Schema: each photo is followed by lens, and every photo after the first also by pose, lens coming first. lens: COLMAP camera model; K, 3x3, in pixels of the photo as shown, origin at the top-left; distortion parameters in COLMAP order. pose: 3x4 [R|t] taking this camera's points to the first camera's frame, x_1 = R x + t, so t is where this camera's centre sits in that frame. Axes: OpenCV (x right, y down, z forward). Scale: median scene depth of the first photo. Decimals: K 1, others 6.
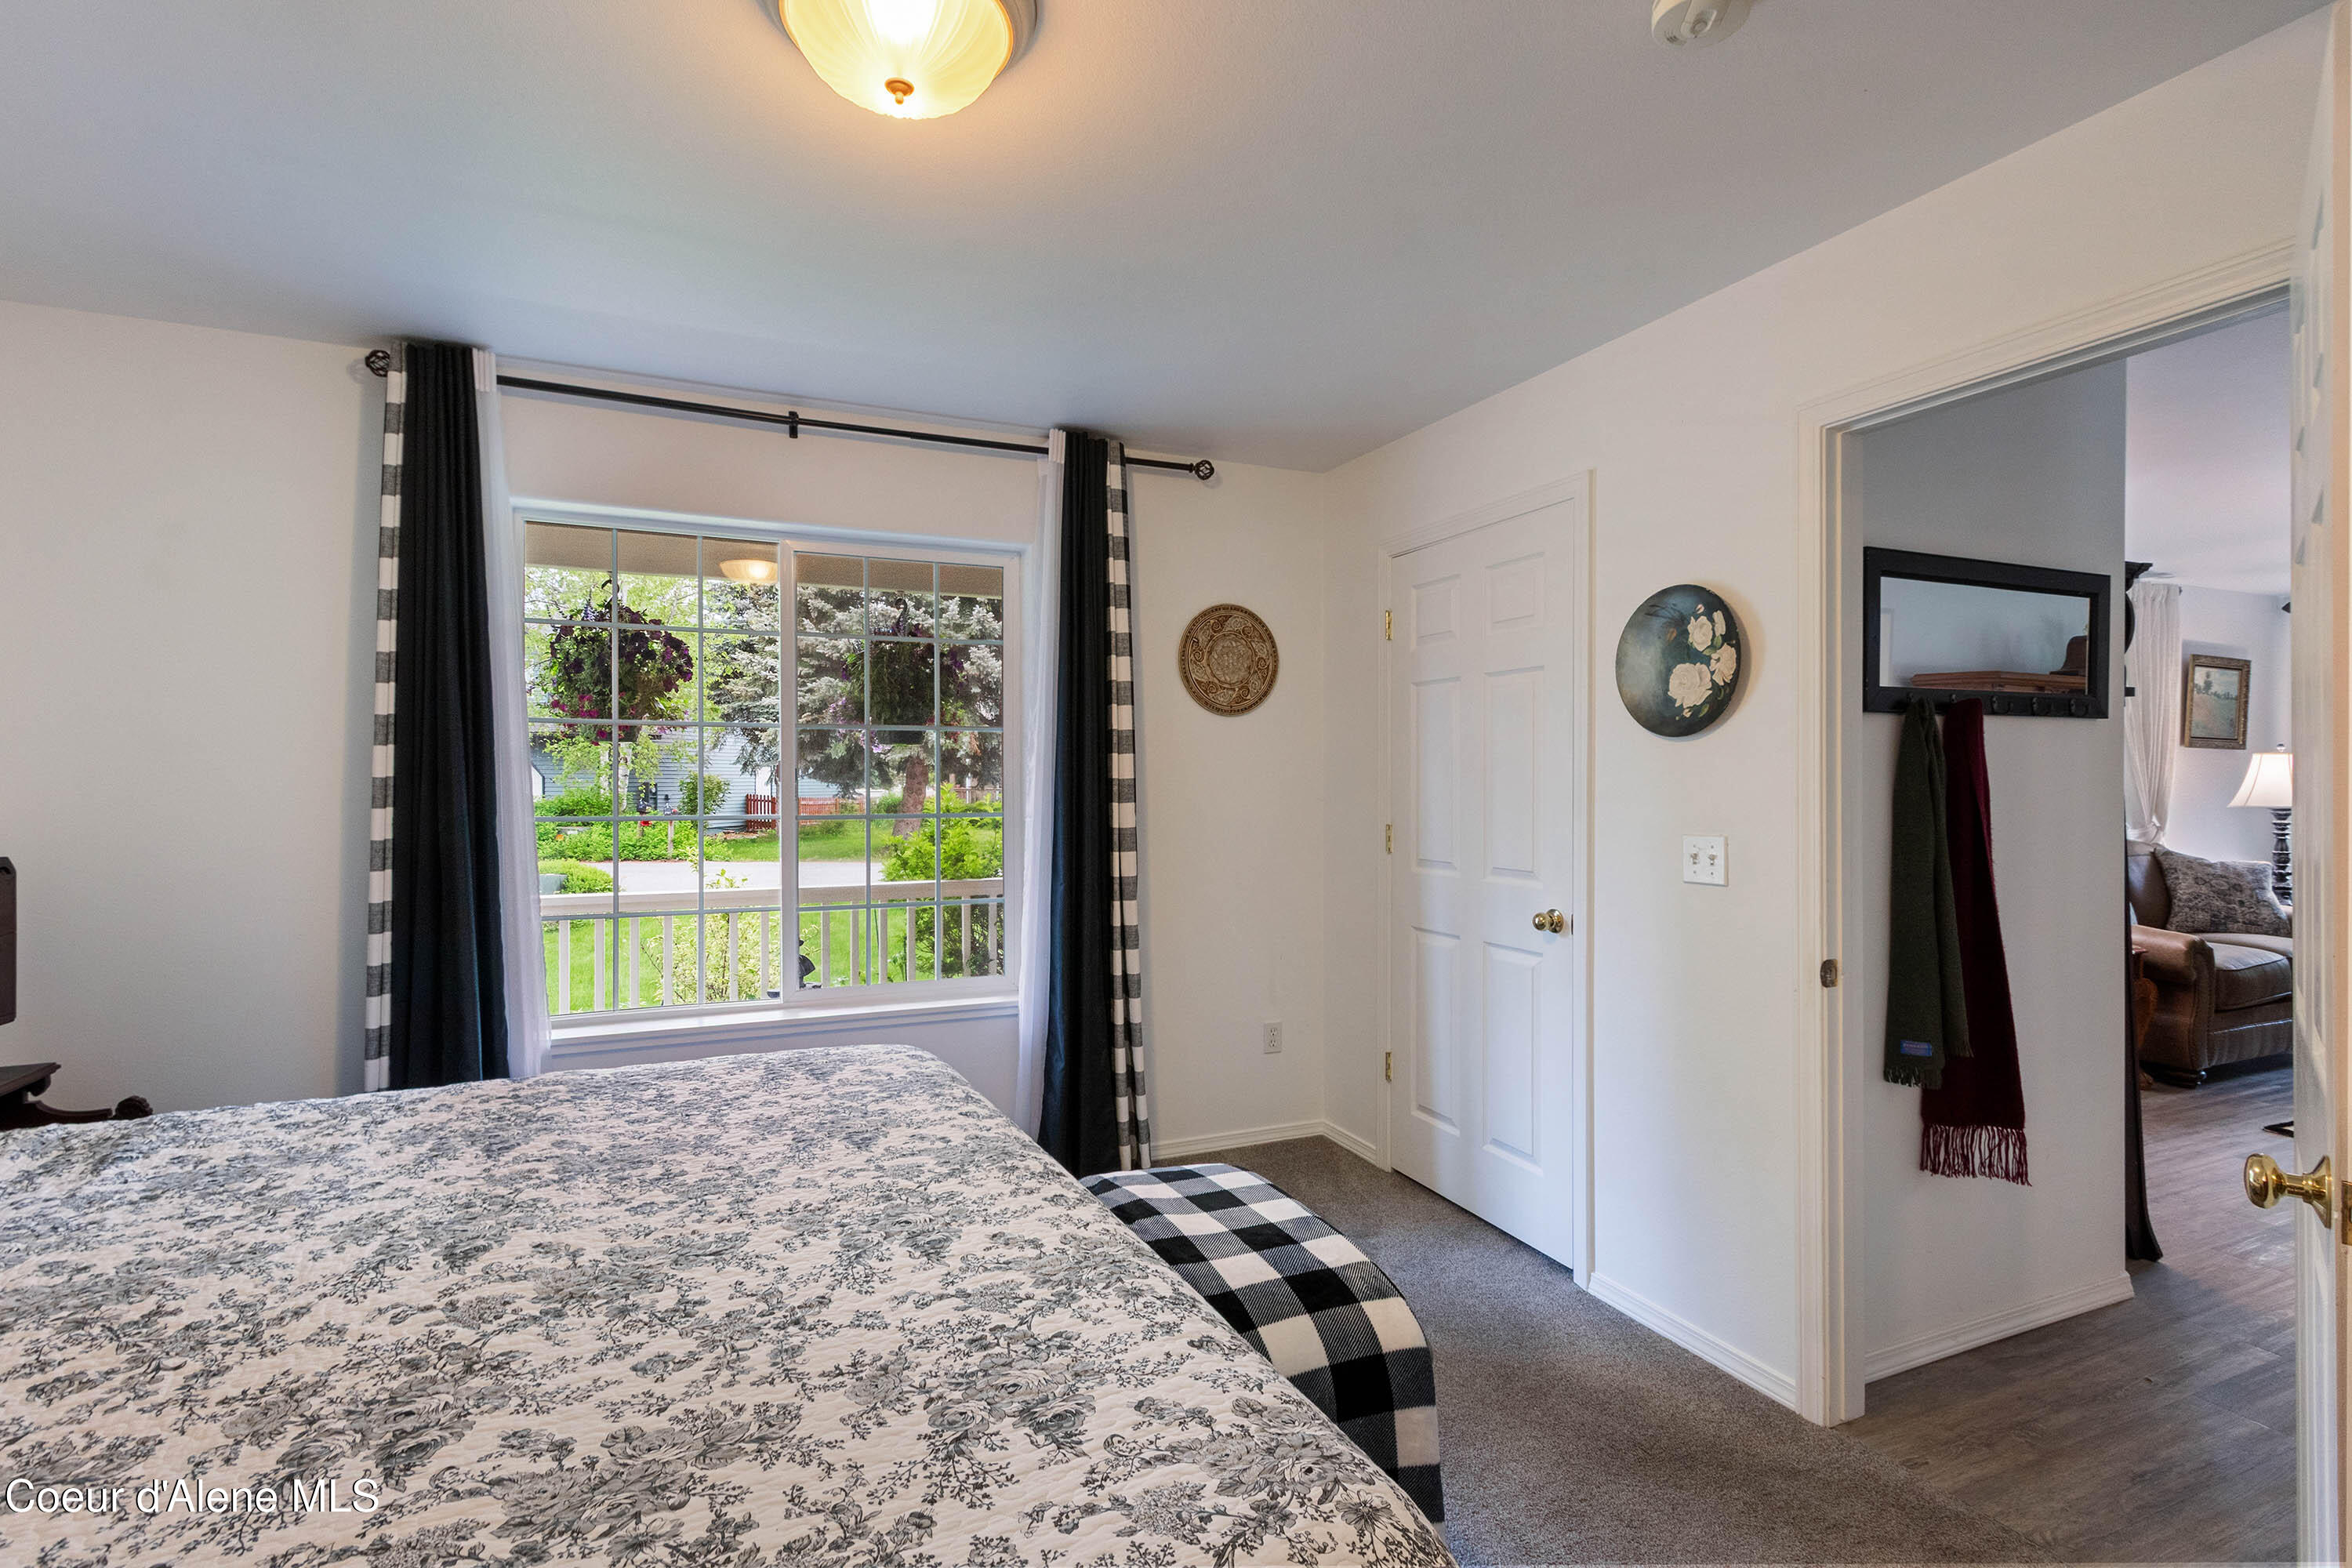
lens RADIAL K [[1088.7, 0, 1147.6], [0, 1088.7, 774.4], [0, 0, 1]] dist [0.002956, -0.000352]
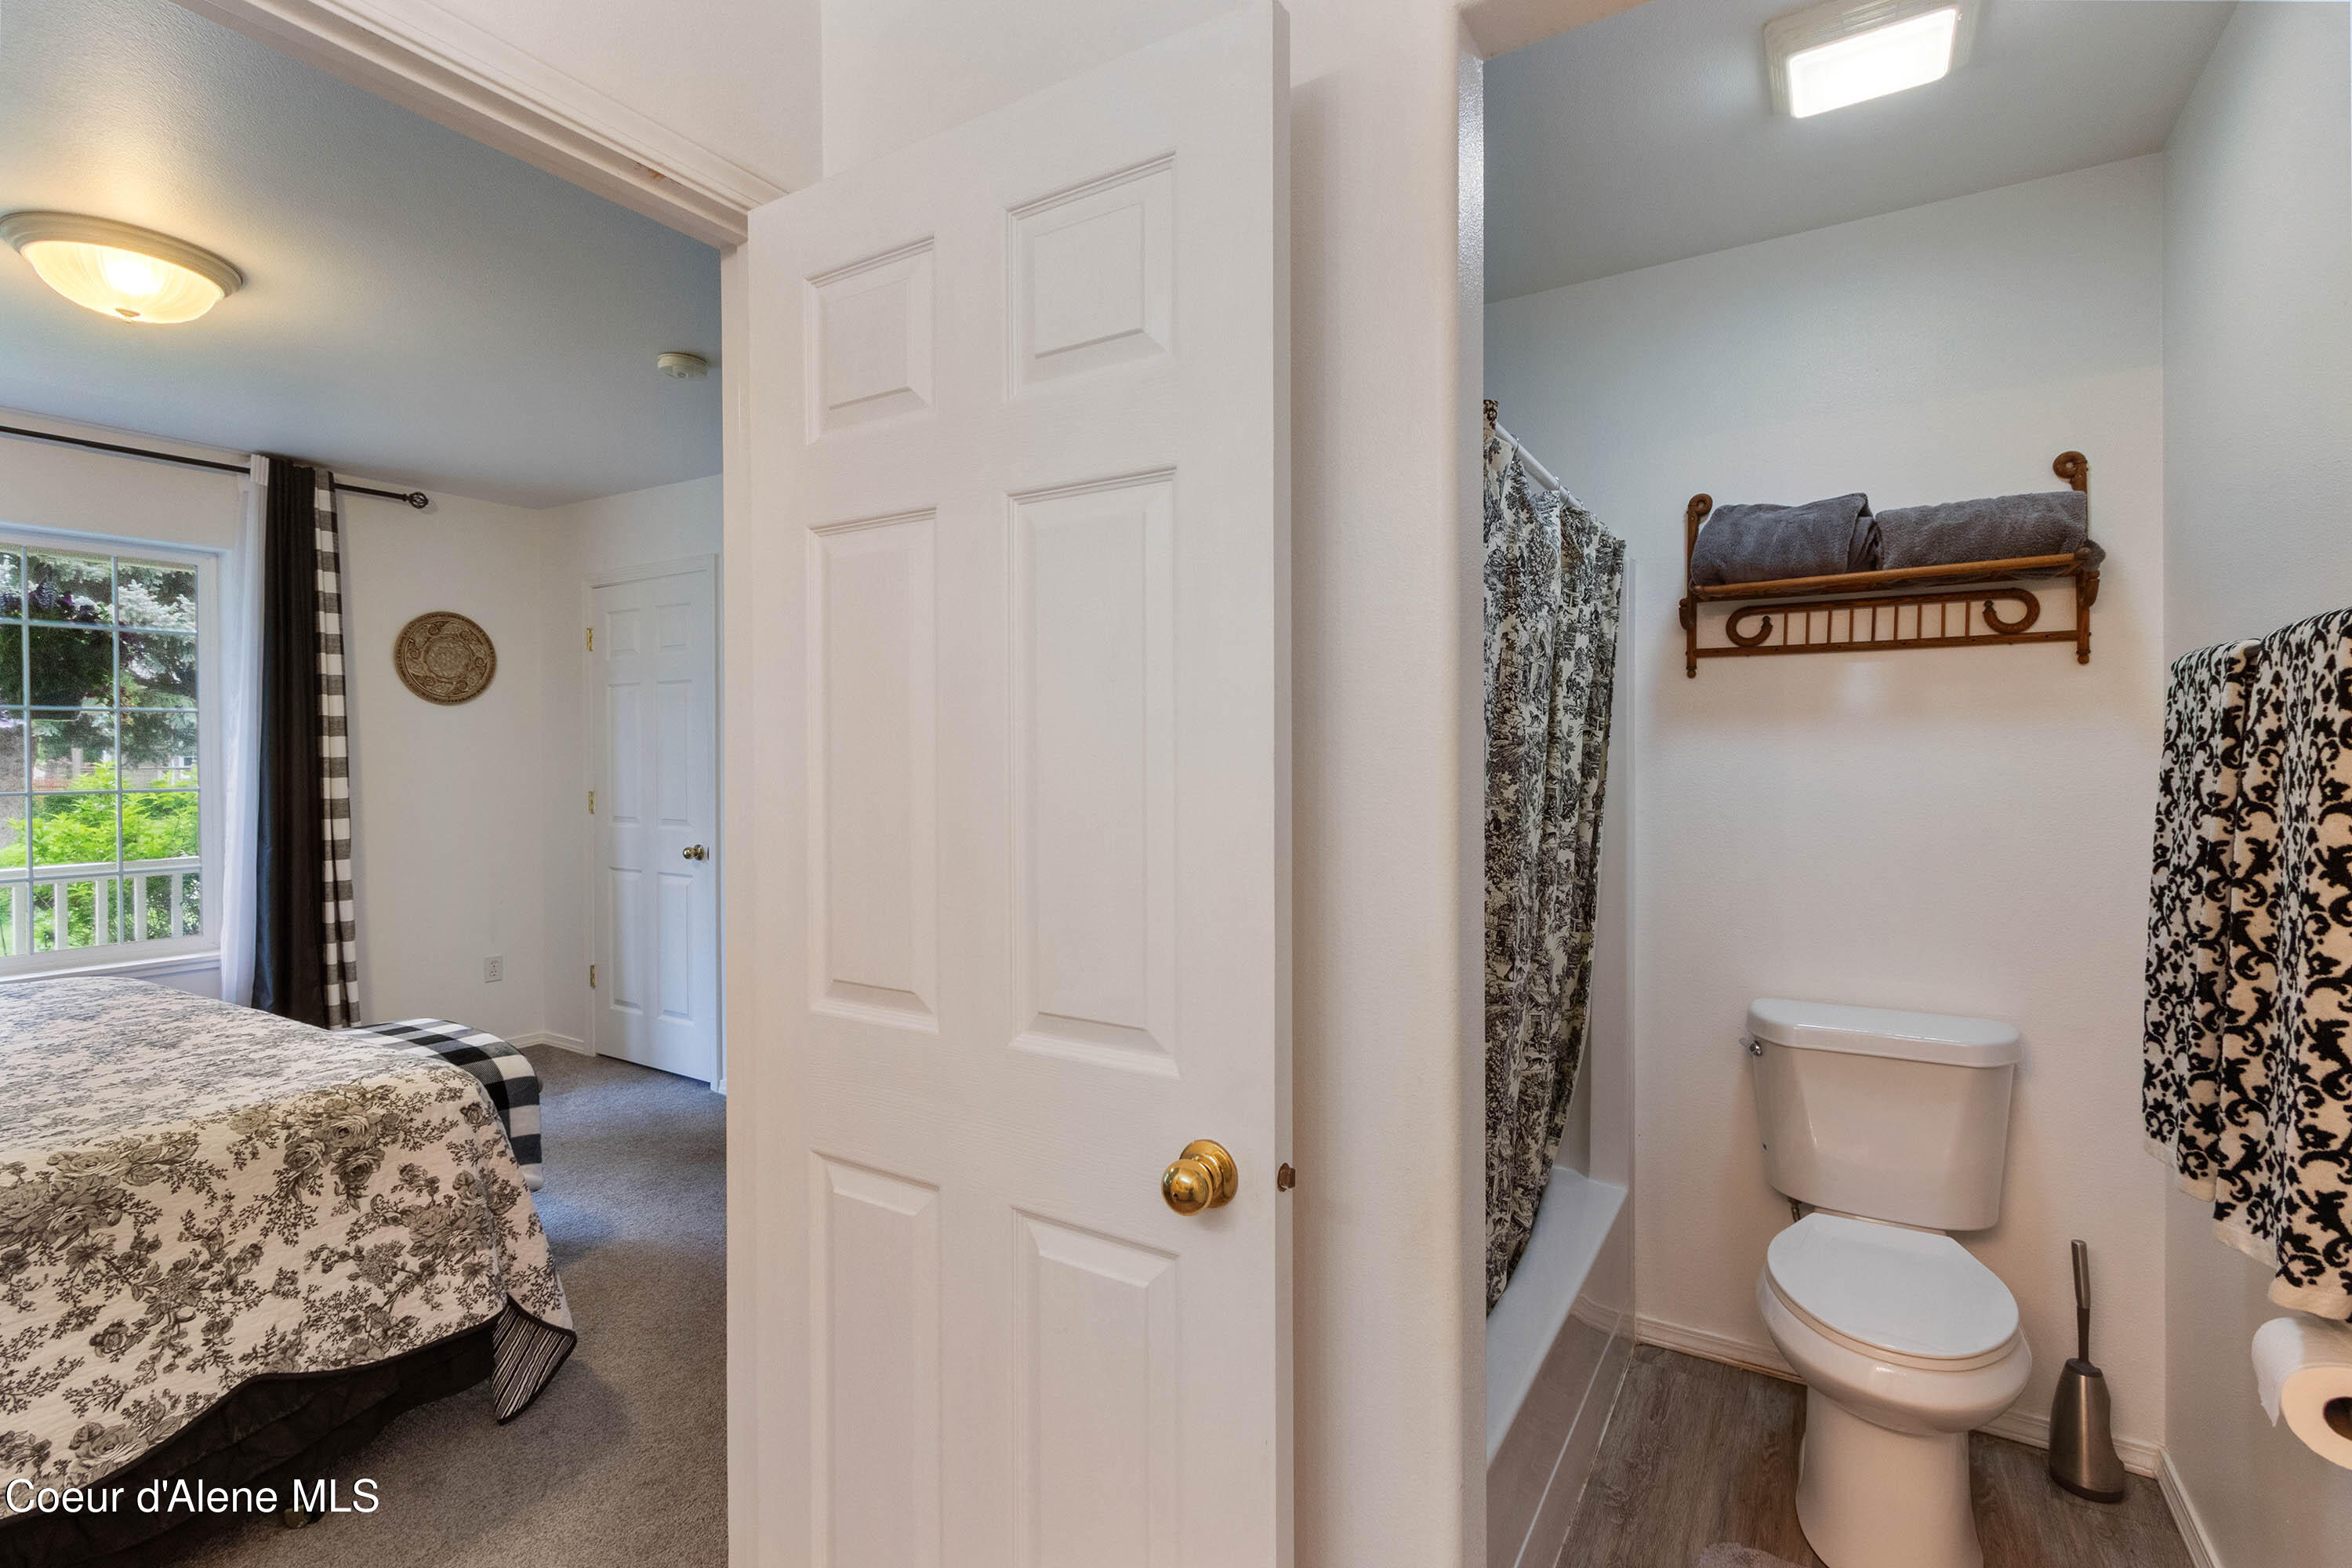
lens RADIAL K [[1099.1, 0, 1171.8], [0, 1099.1, 761.6], [0, 0, 1]] dist [0.004189, -0.000126]
pose [[0.820694, -0.006986, 0.571326, 0.040167], [-0.000108, 0.999923, 0.012381, -0.006345], [-0.571369, -0.010223, 0.820630, -0.505676]]
